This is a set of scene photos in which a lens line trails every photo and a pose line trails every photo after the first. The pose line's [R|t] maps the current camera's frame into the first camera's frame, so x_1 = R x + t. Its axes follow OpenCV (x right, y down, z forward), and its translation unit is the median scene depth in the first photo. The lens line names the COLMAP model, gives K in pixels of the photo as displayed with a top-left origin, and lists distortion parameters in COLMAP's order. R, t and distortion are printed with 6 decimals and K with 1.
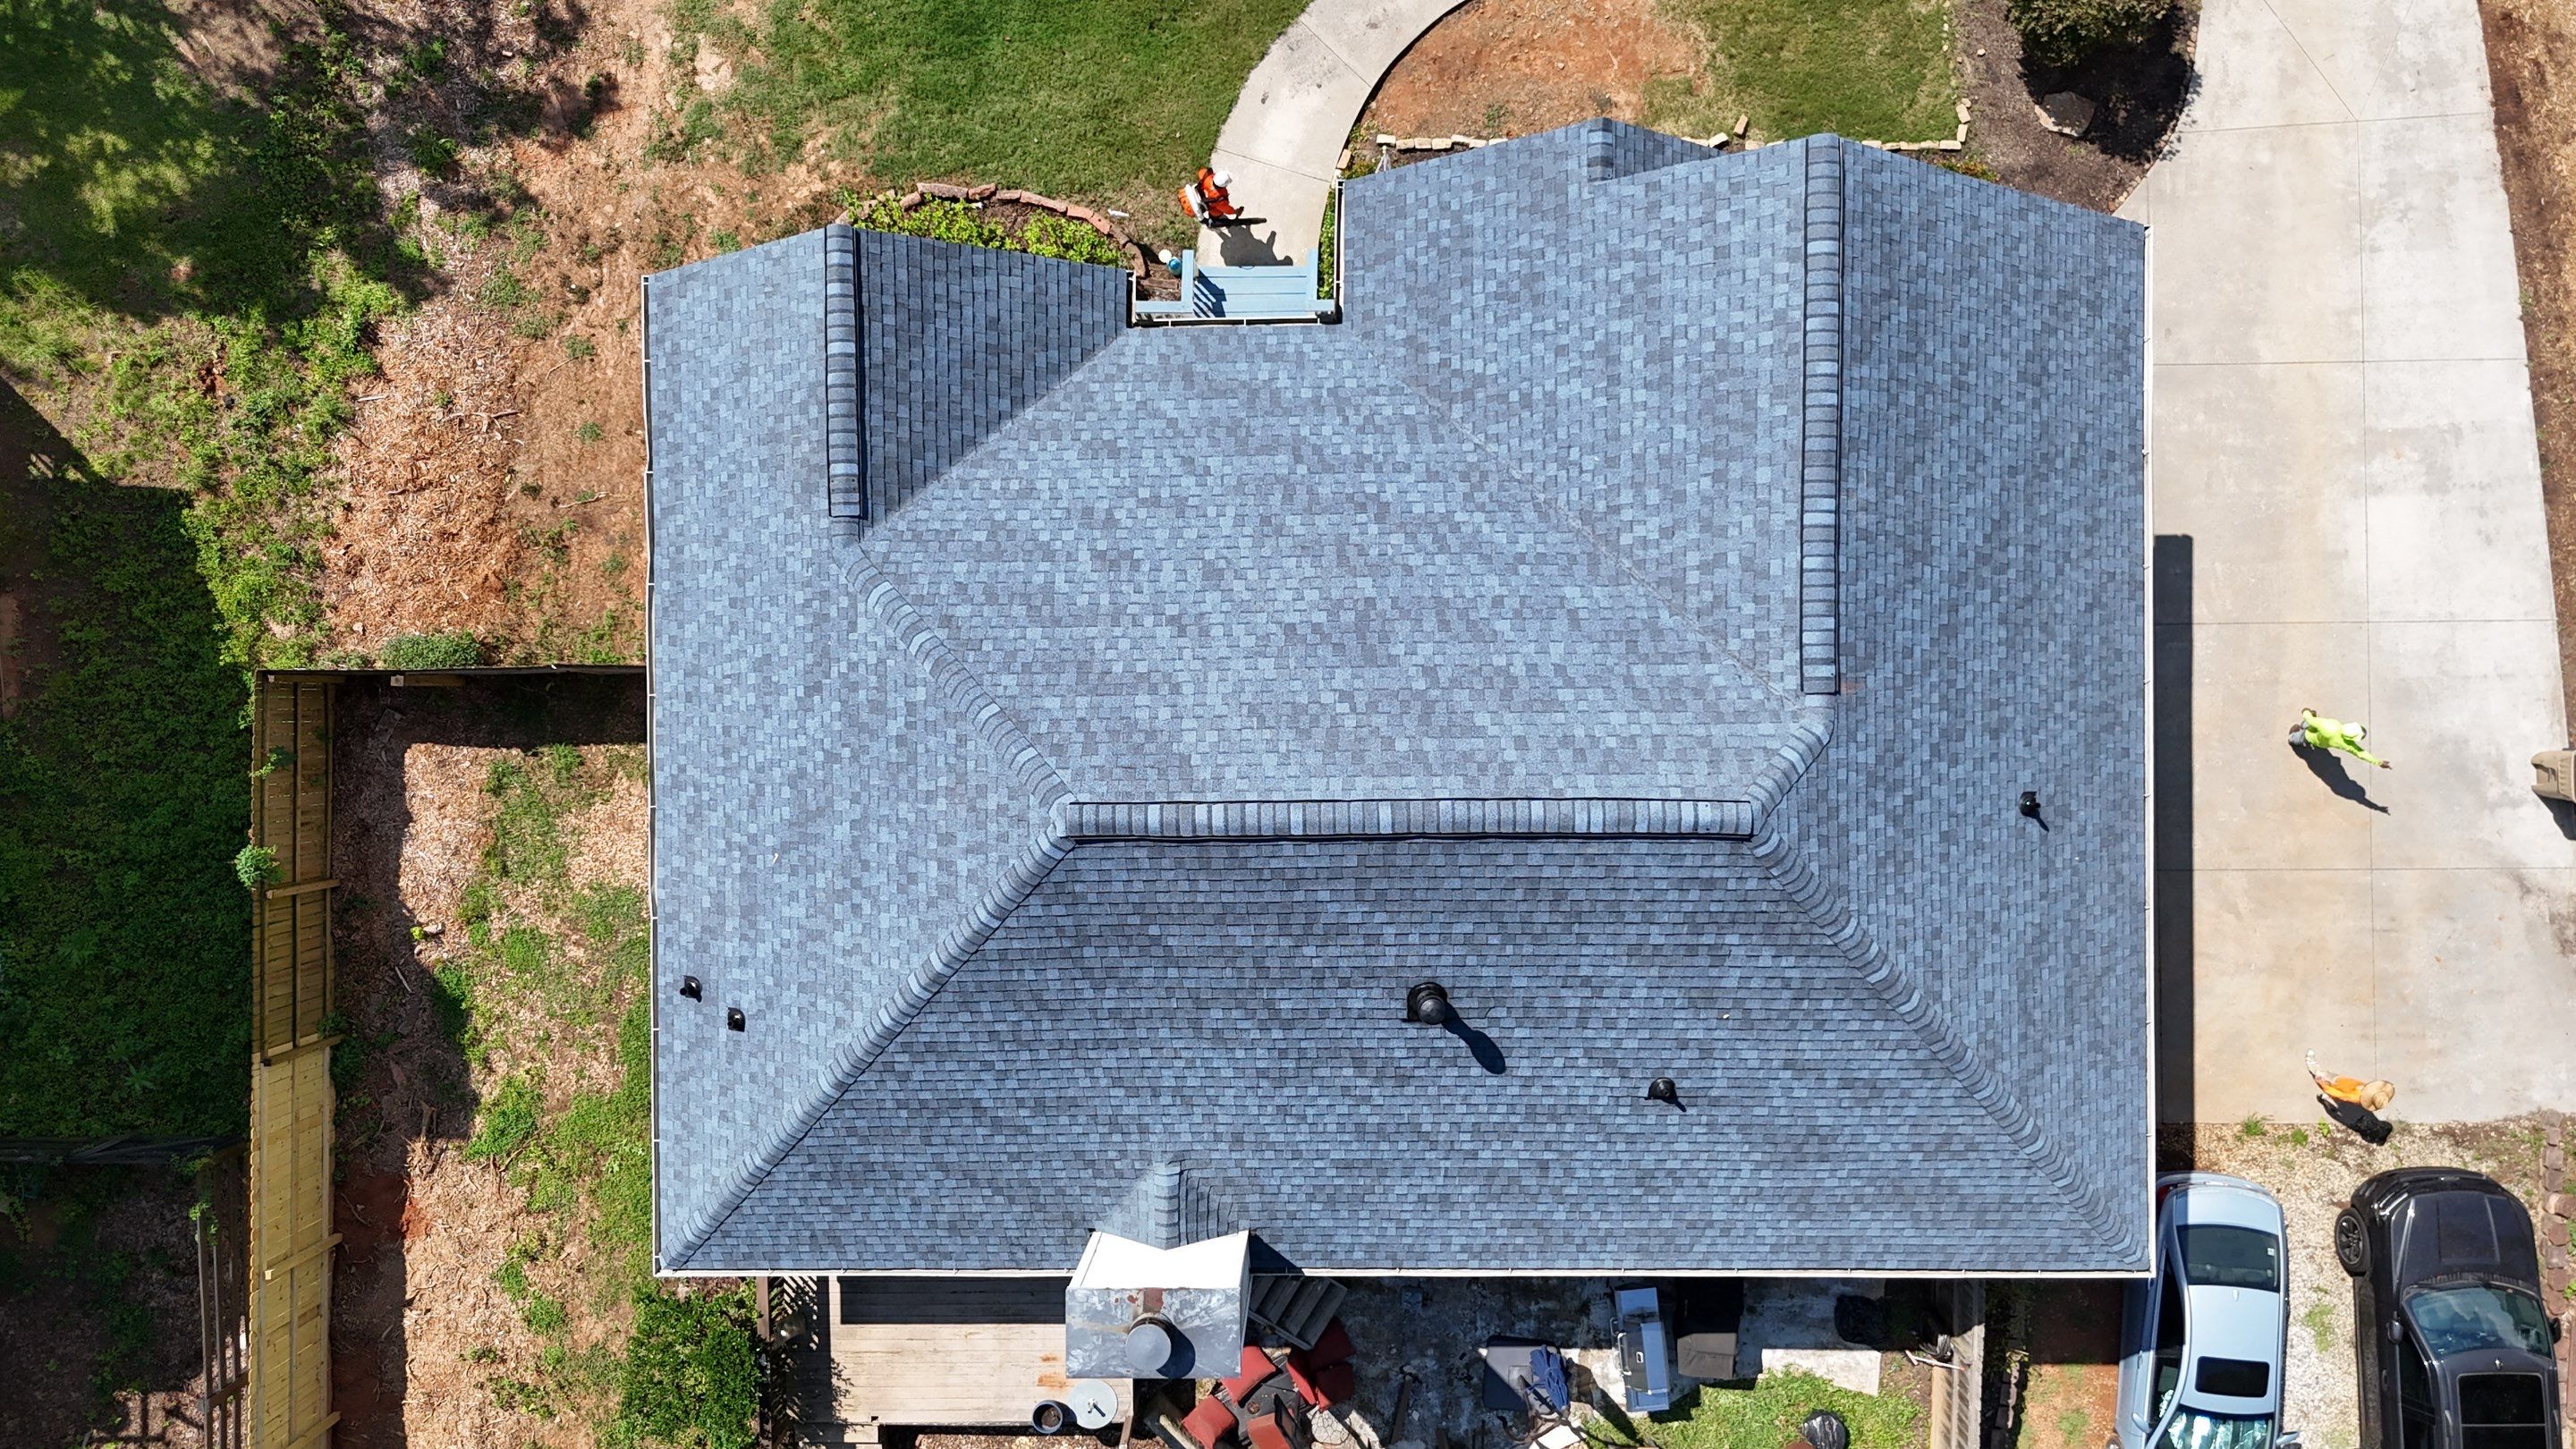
lens RADIAL K [[1904.7, 0, 1278.6], [0, 1904.7, 724.7], [0, 0, 1]] dist [0.073175, -0.074061]
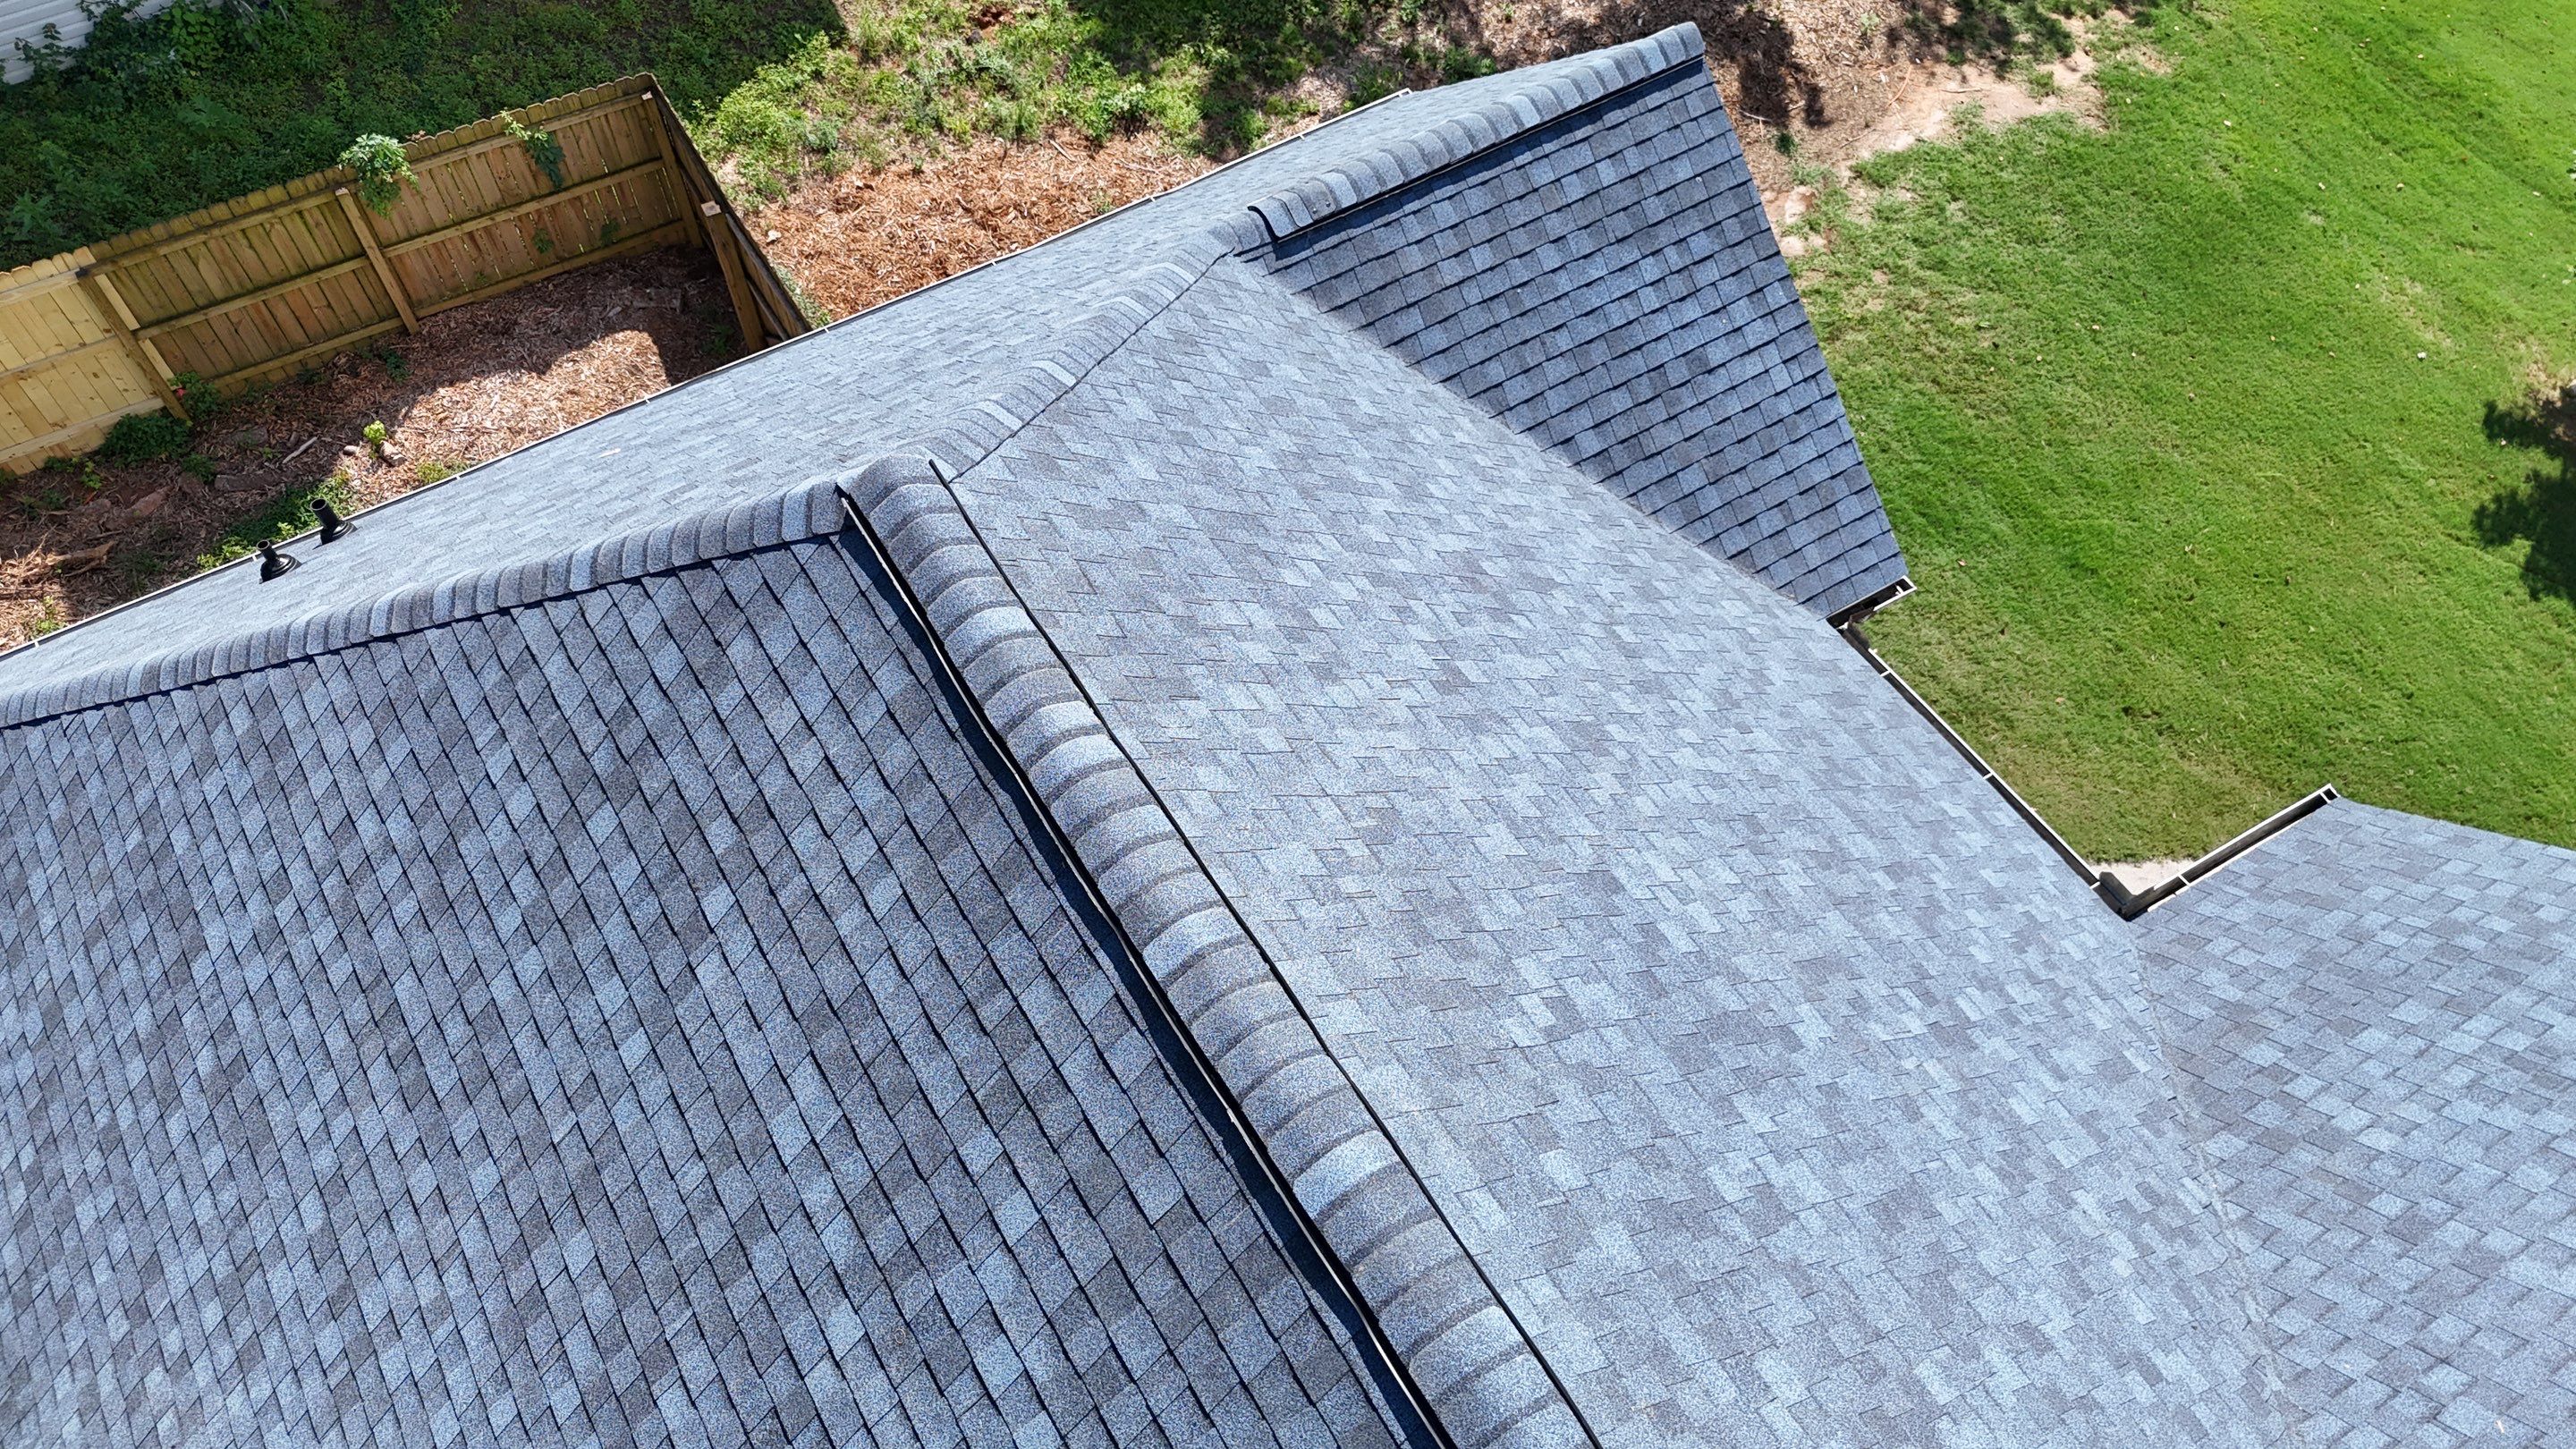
lens RADIAL K [[1904.7, 0, 1284.5], [0, 1904.7, 720.3], [0, 0, 1]] dist [0.073175, -0.074061]
pose [[0.514998, 0.723230, -0.460125, 0.120664], [-0.856922, 0.420941, -0.297476, 0.101846], [-0.021458, 0.547491, 0.836536, 0.631372]]
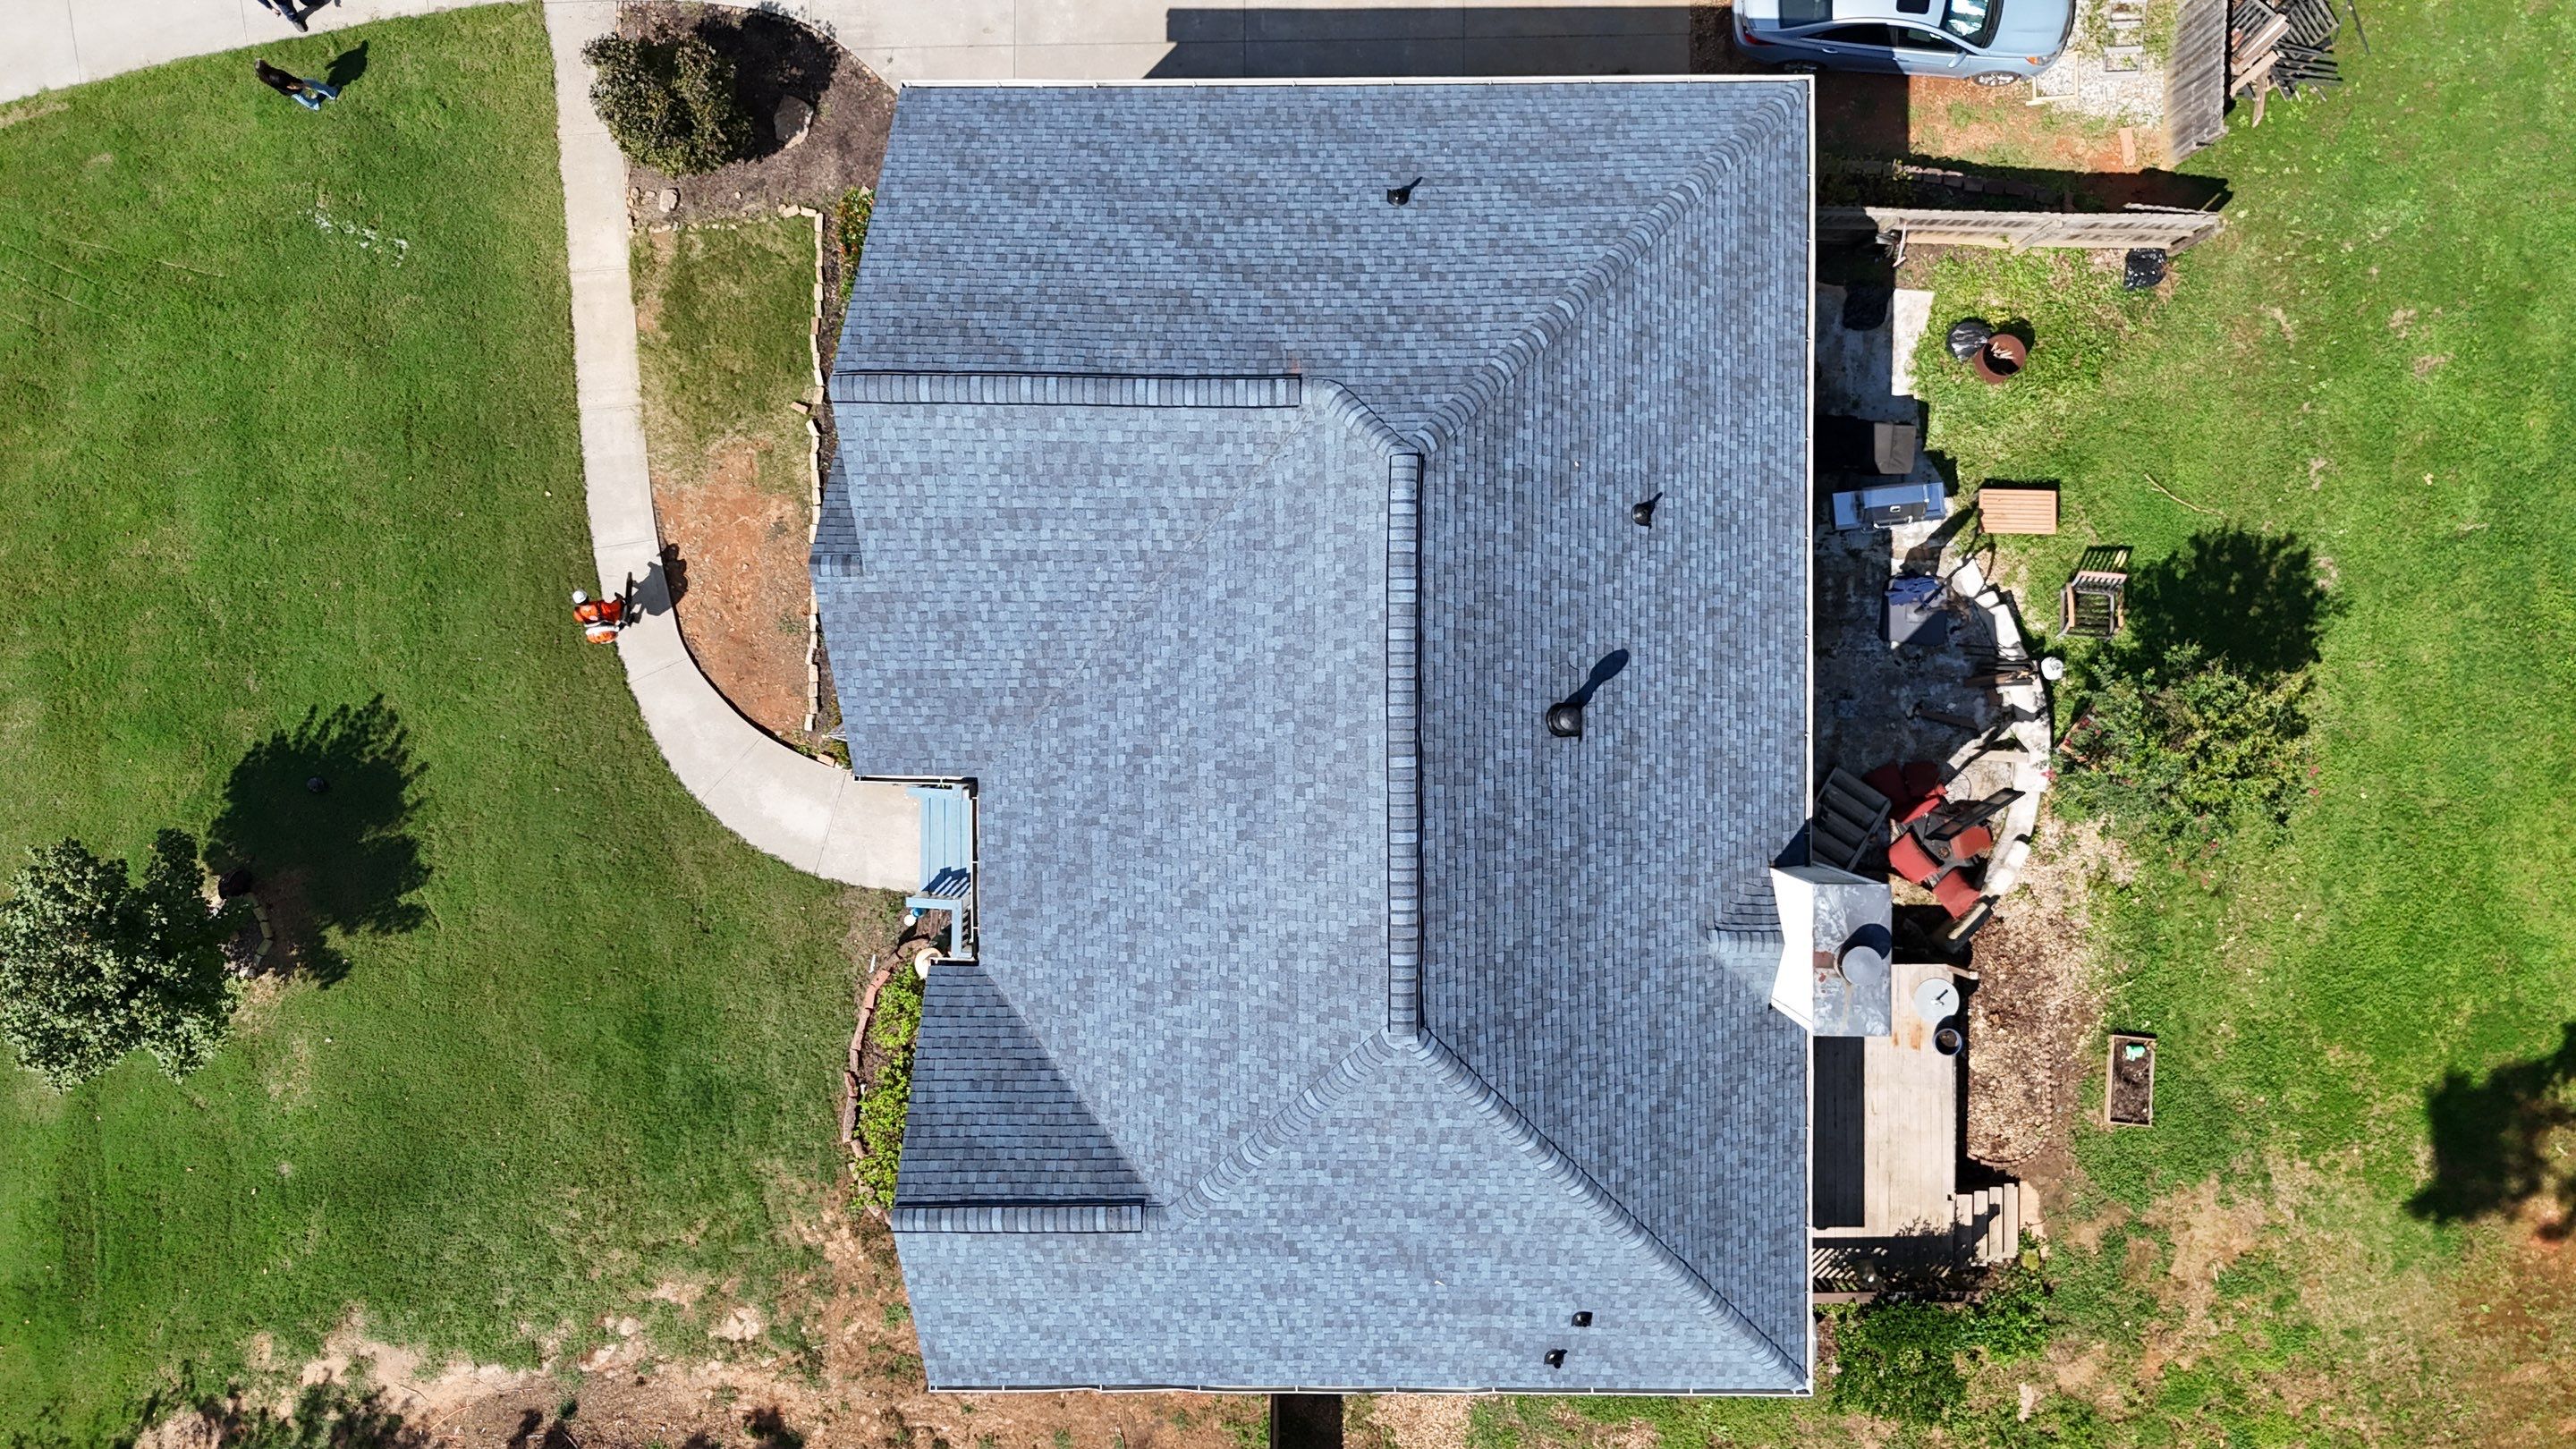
lens RADIAL K [[1904.7, 0, 1289.9], [0, 1904.7, 723.7], [0, 0, 1]] dist [0.073175, -0.074061]
pose [[0.007307, -0.999837, 0.016530, 0.053253], [0.999625, 0.006867, -0.026519, 0.009054], [0.026401, 0.016718, 0.999512, -0.156851]]
